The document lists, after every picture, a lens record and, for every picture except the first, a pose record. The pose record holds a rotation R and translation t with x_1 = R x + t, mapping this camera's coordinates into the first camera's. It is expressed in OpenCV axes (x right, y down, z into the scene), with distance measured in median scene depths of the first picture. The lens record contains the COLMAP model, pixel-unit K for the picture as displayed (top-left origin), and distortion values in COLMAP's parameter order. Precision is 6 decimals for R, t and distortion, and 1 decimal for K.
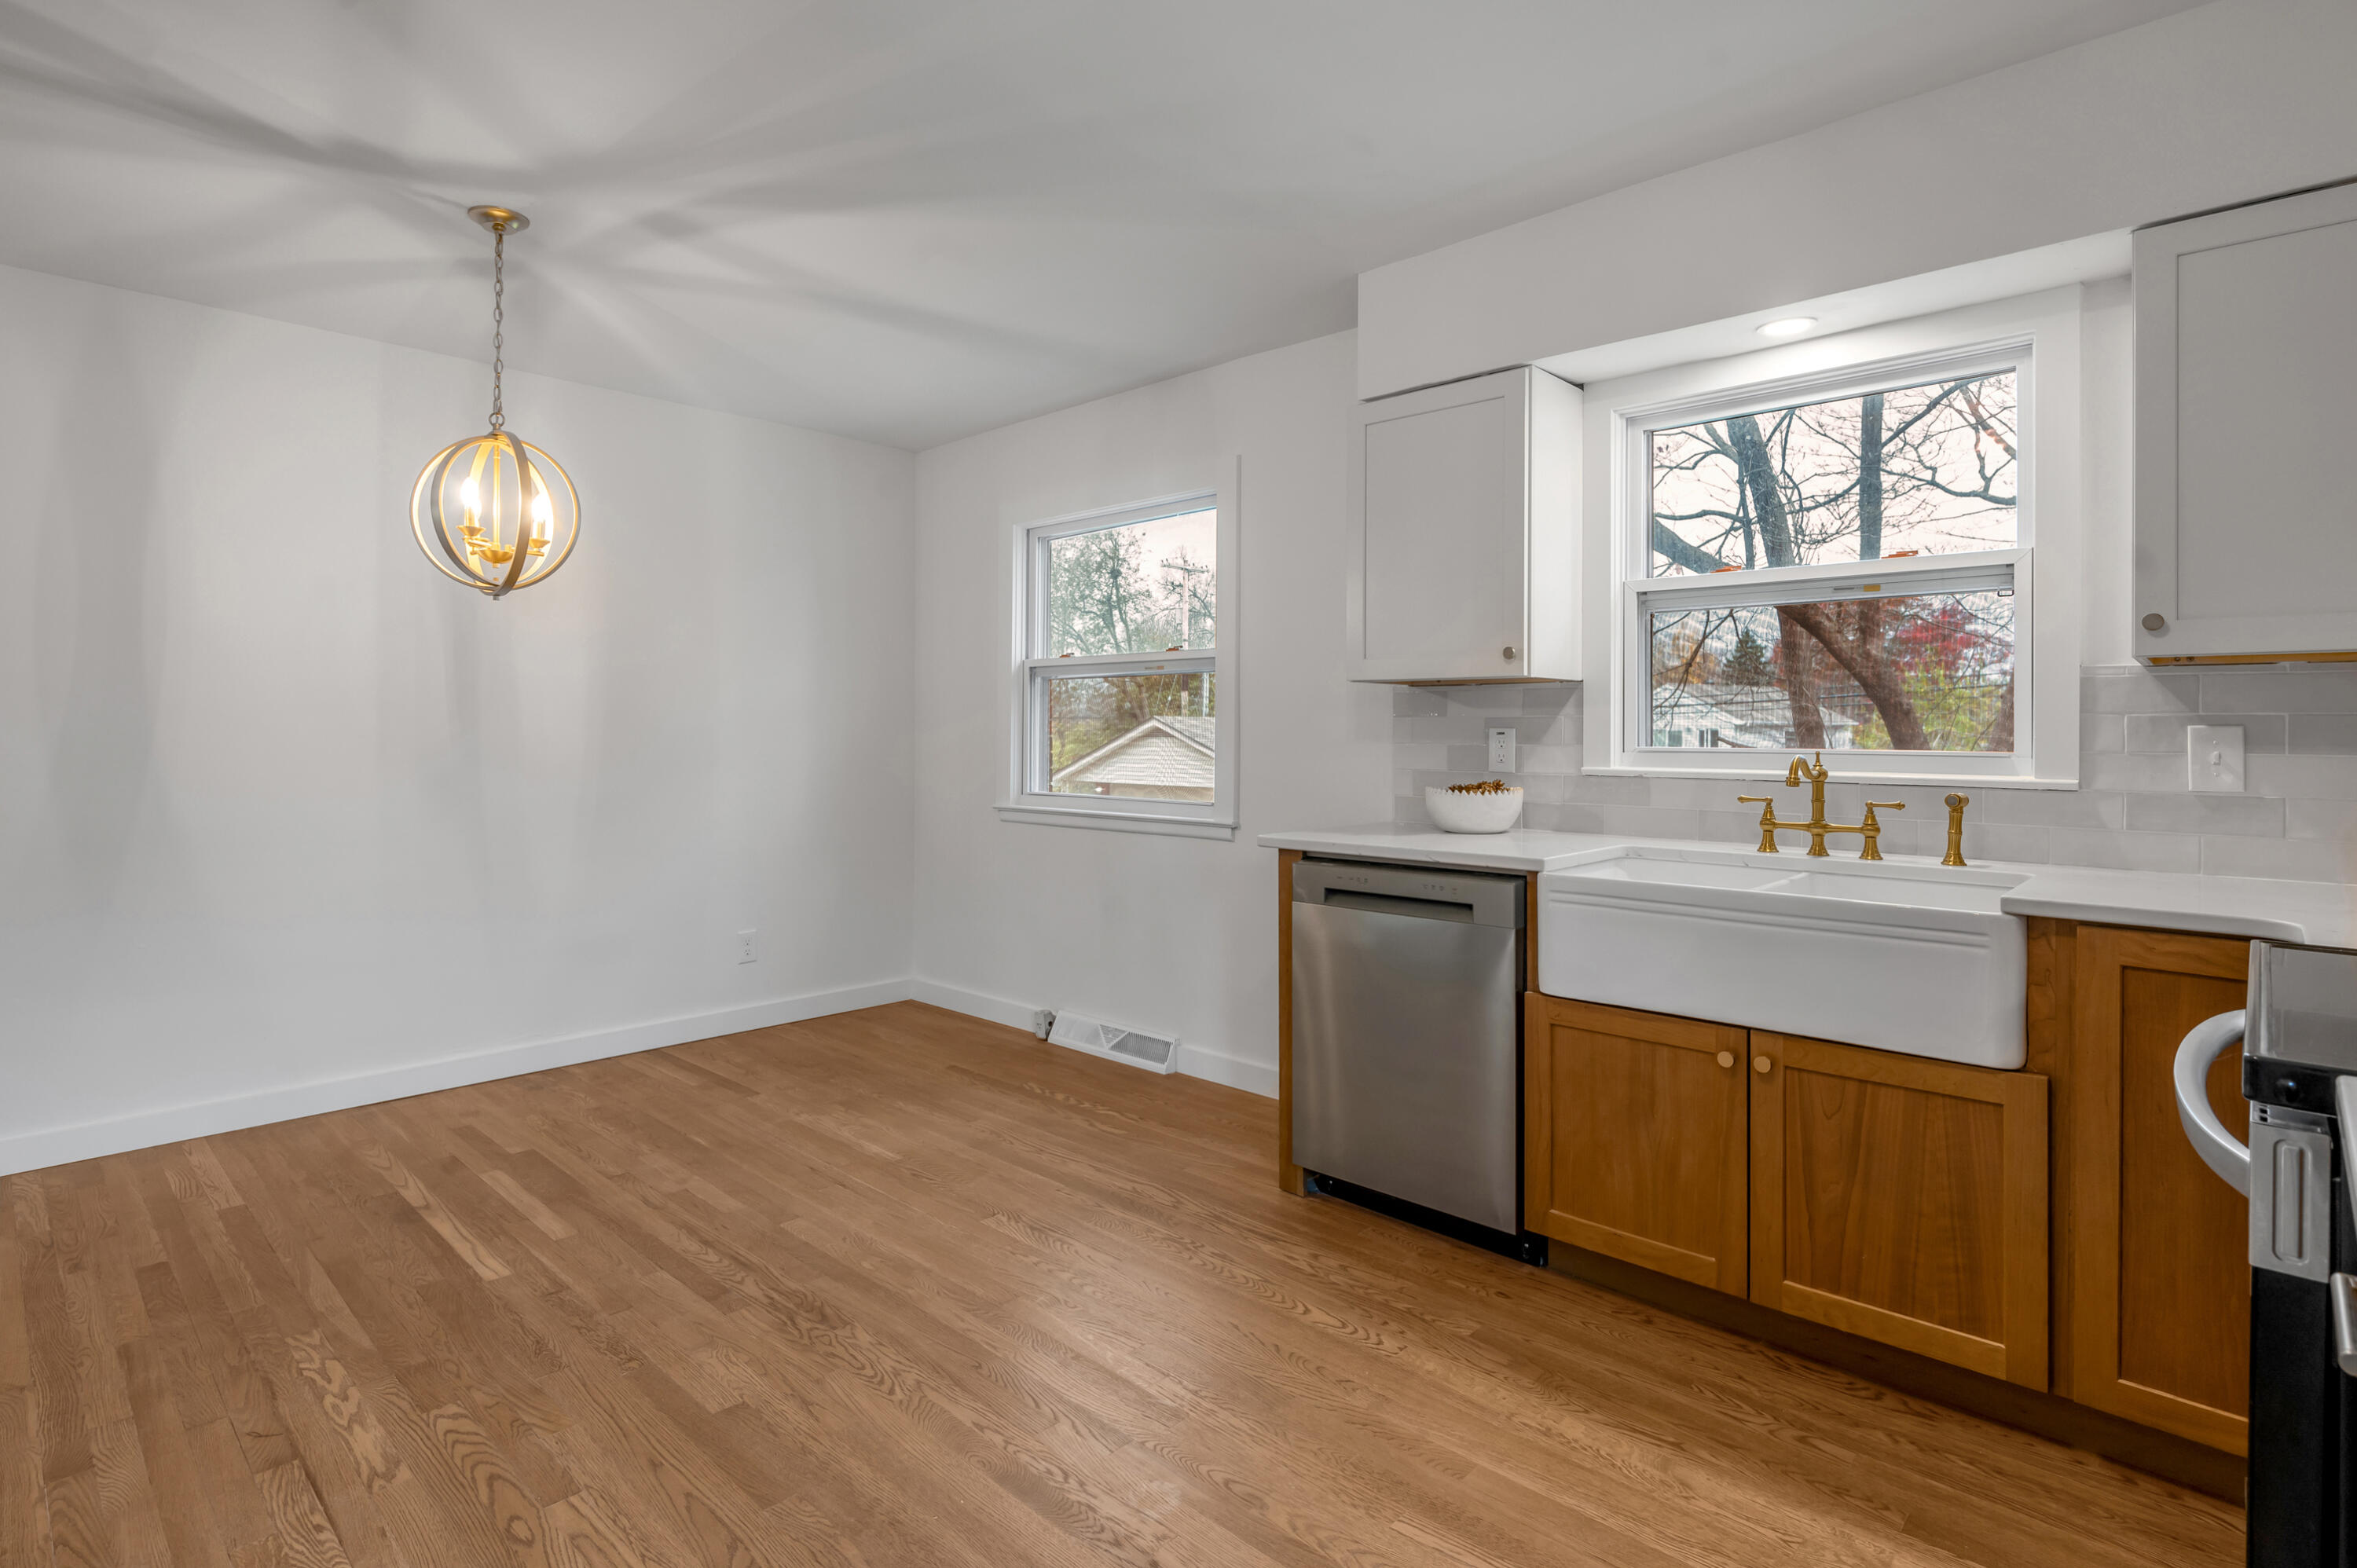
lens RADIAL K [[1162.8, 0, 1172.3], [0, 1162.8, 726.2], [0, 0, 1]] dist [-0.006749, -0.001806]
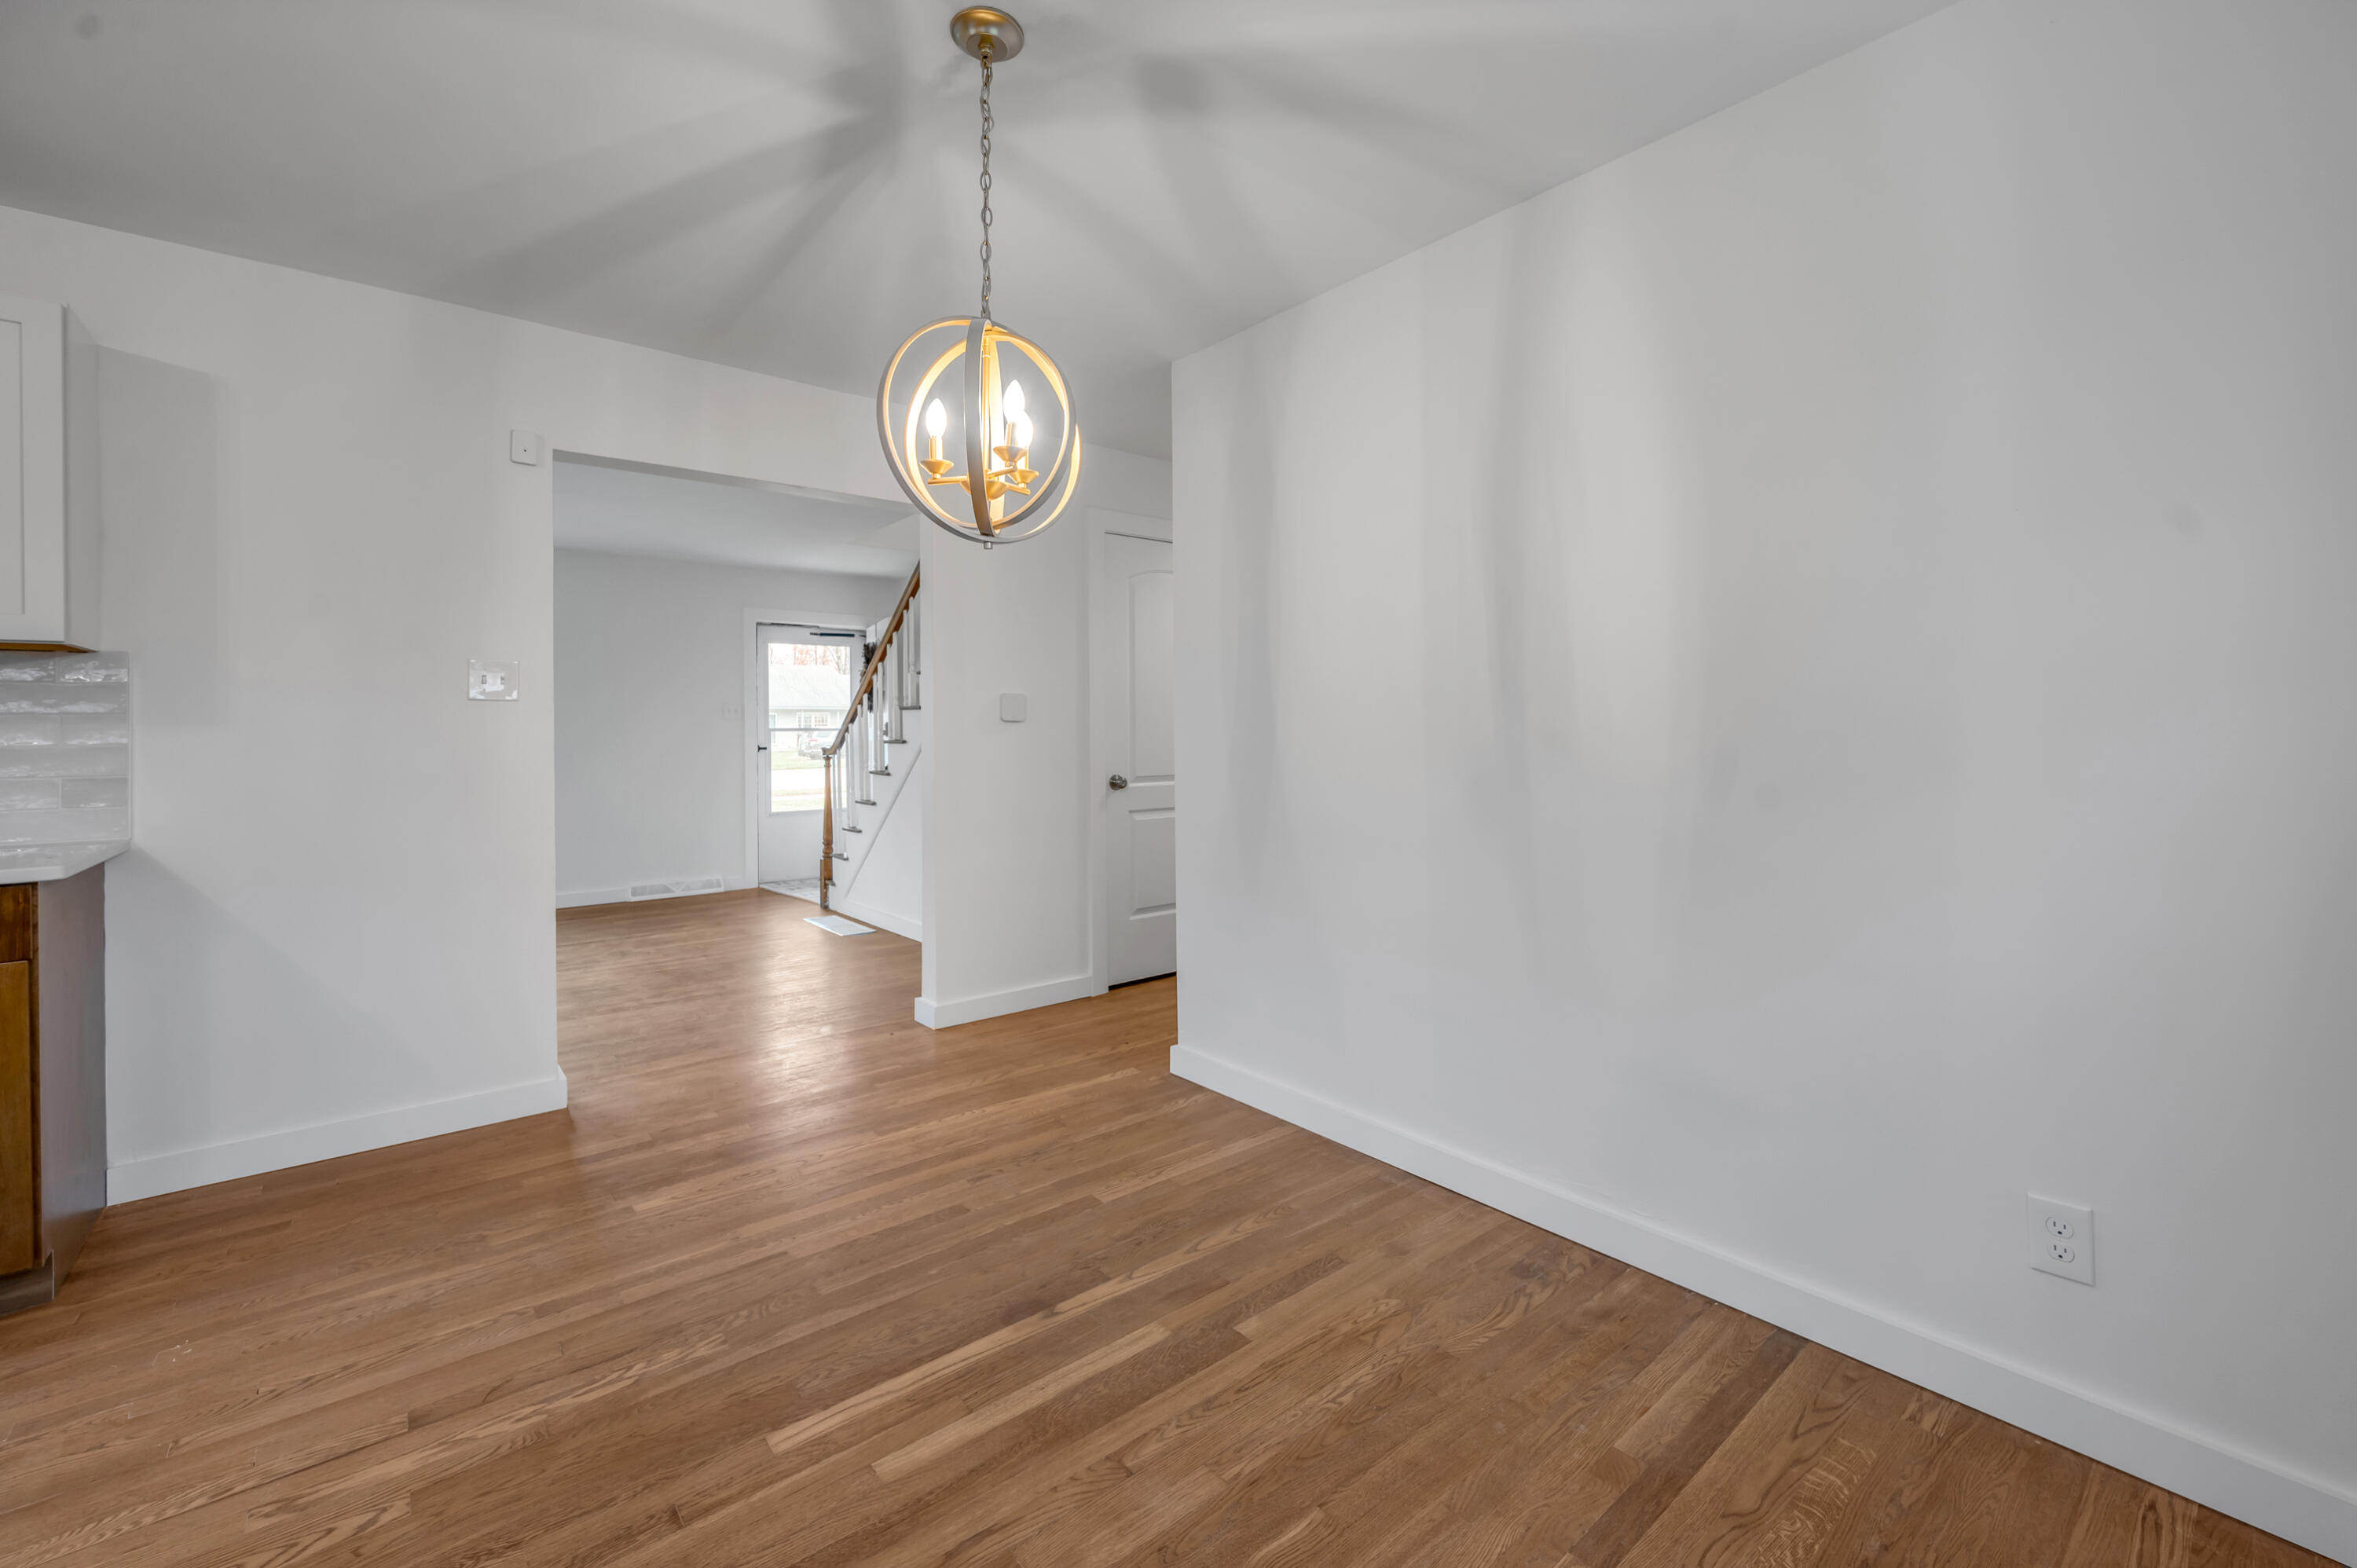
lens RADIAL K [[960.0, 0, 1175.6], [0, 960.0, 732.0], [0, 0, 1]] dist [-0.002956, -0.000458]
pose [[-0.118855, -0.001407, -0.992911, 0.012342], [0.014333, 0.999892, -0.003133, 0.011458], [0.992808, -0.014604, -0.118822, 1.190098]]
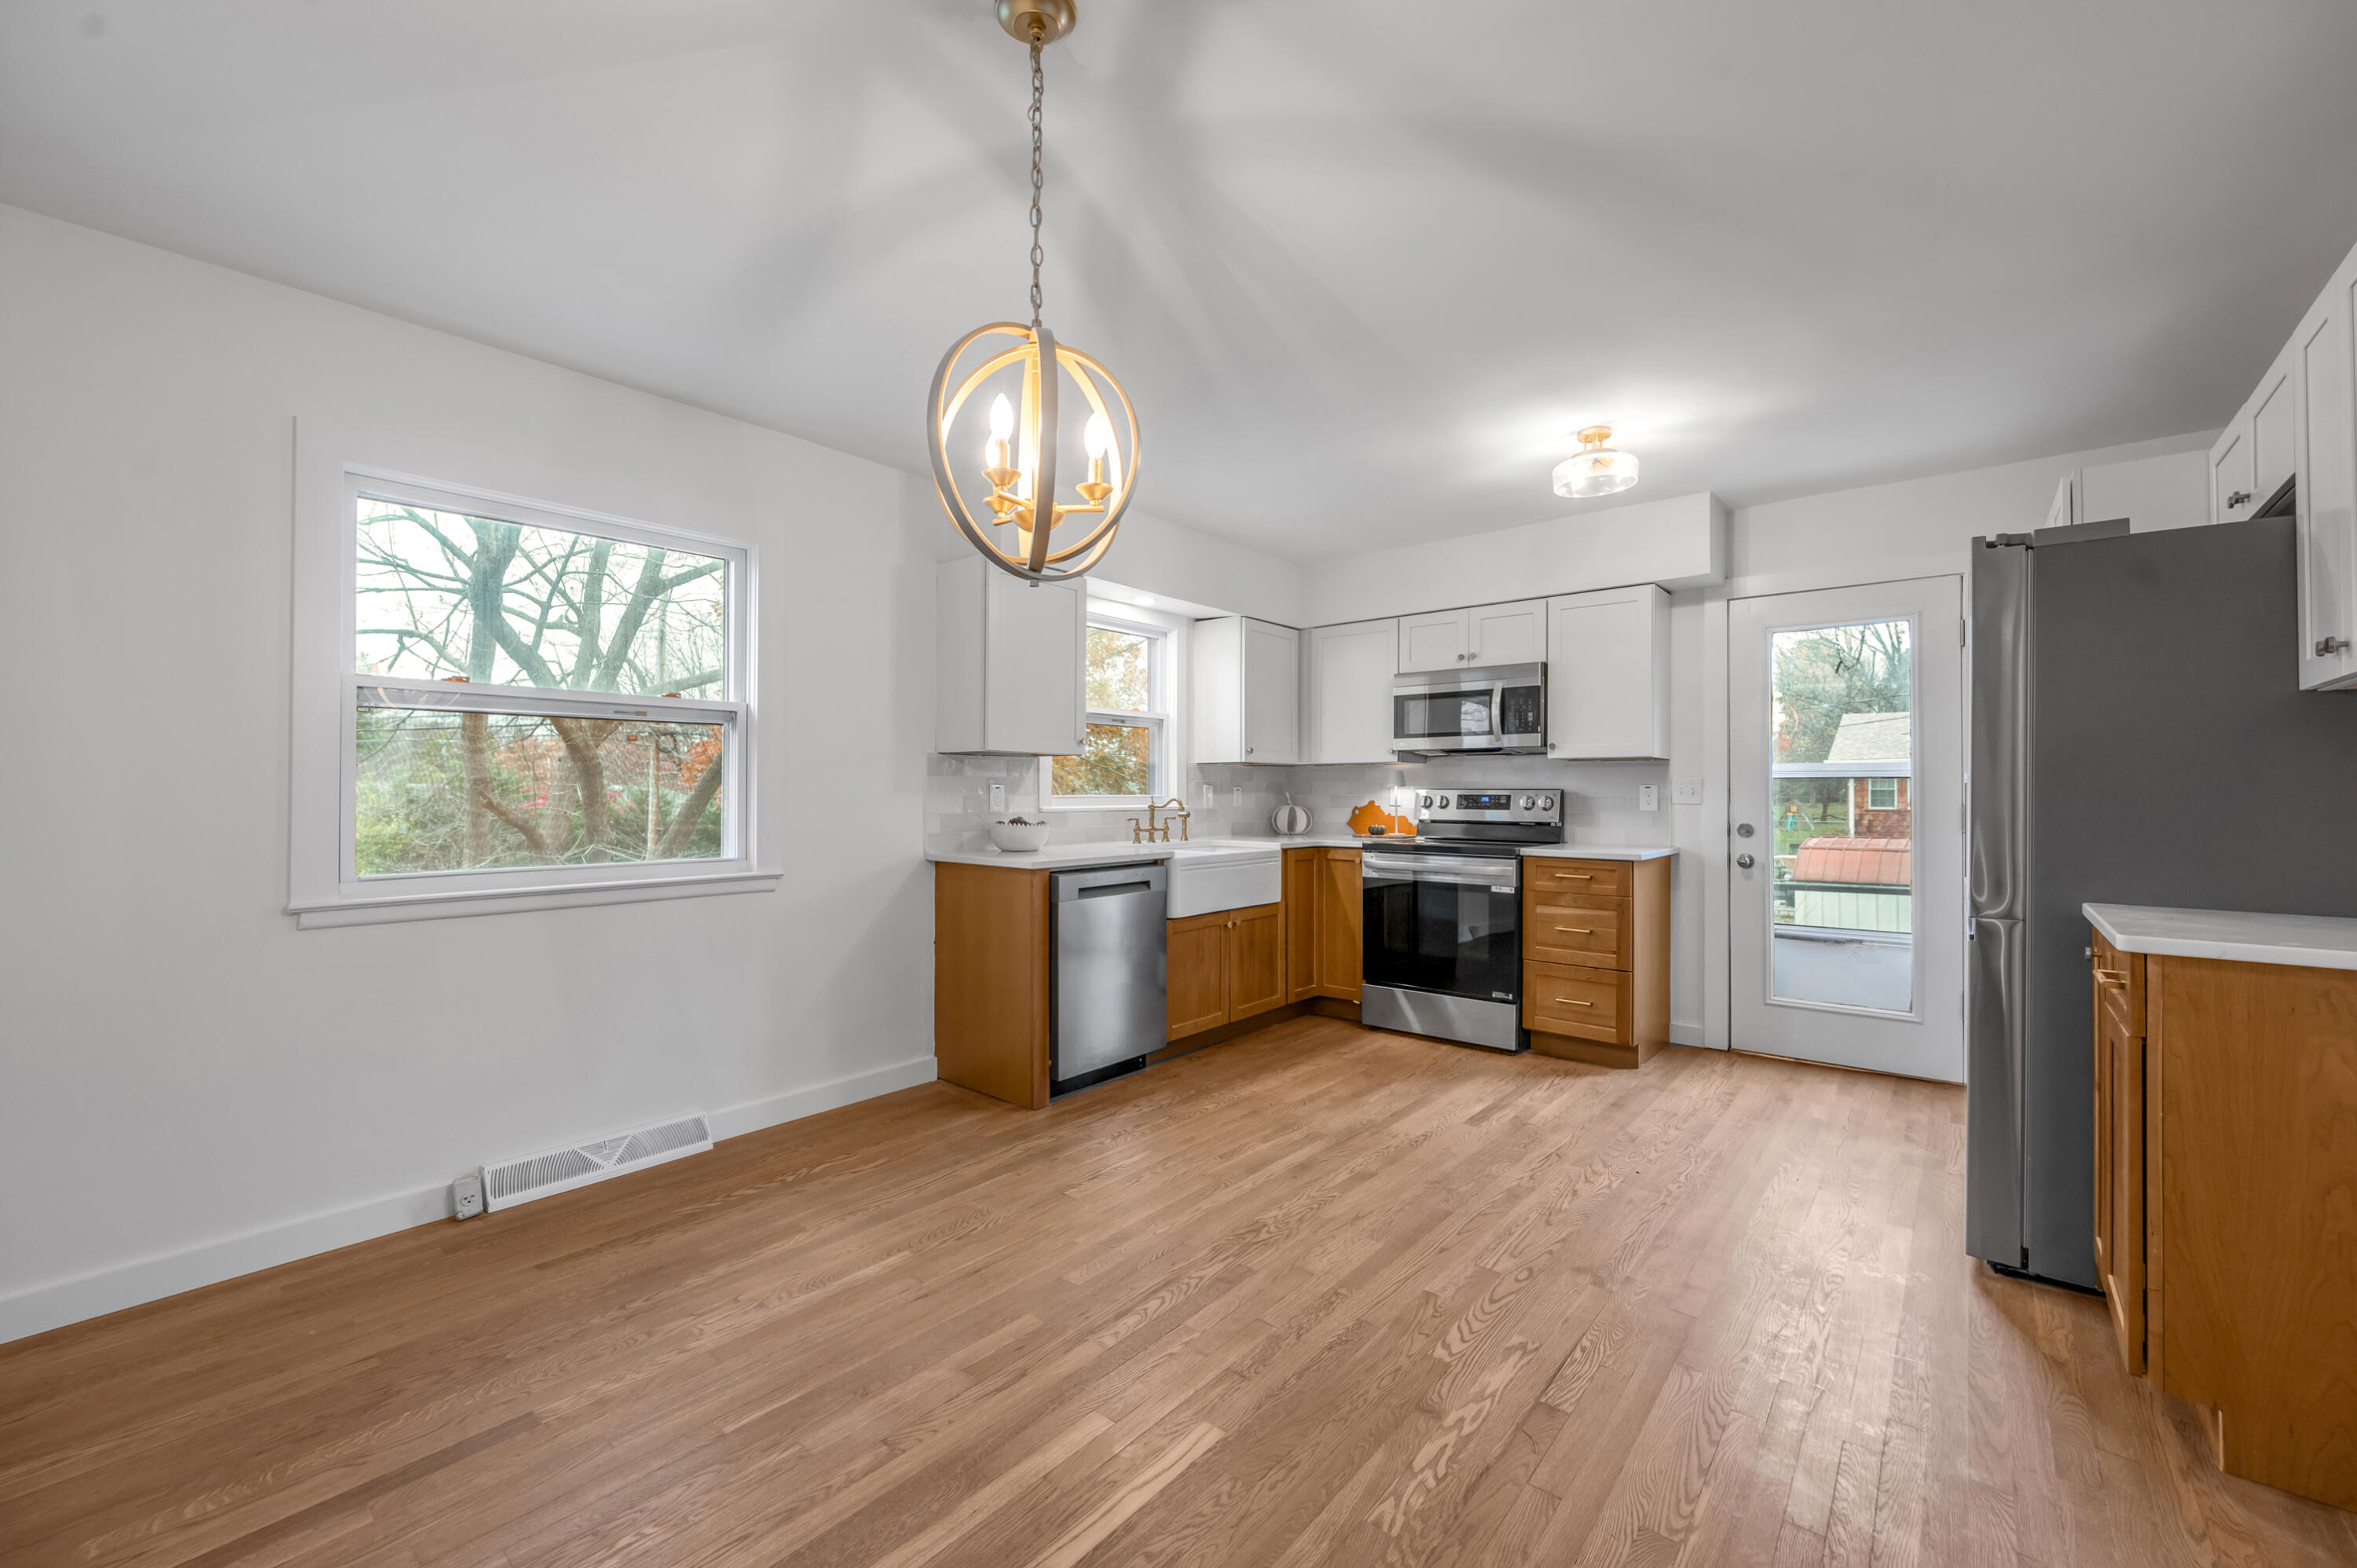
lens RADIAL K [[950.8, 0, 1178.5], [0, 950.8, 784.0], [0, 0, 1]] dist [-0.002522, -0.000214]
pose [[-0.064752, 0.003407, 0.997896, -1.130453], [-0.007643, 0.999963, -0.003910, 0.005207], [-0.997872, -0.007880, -0.064723, 0.951069]]
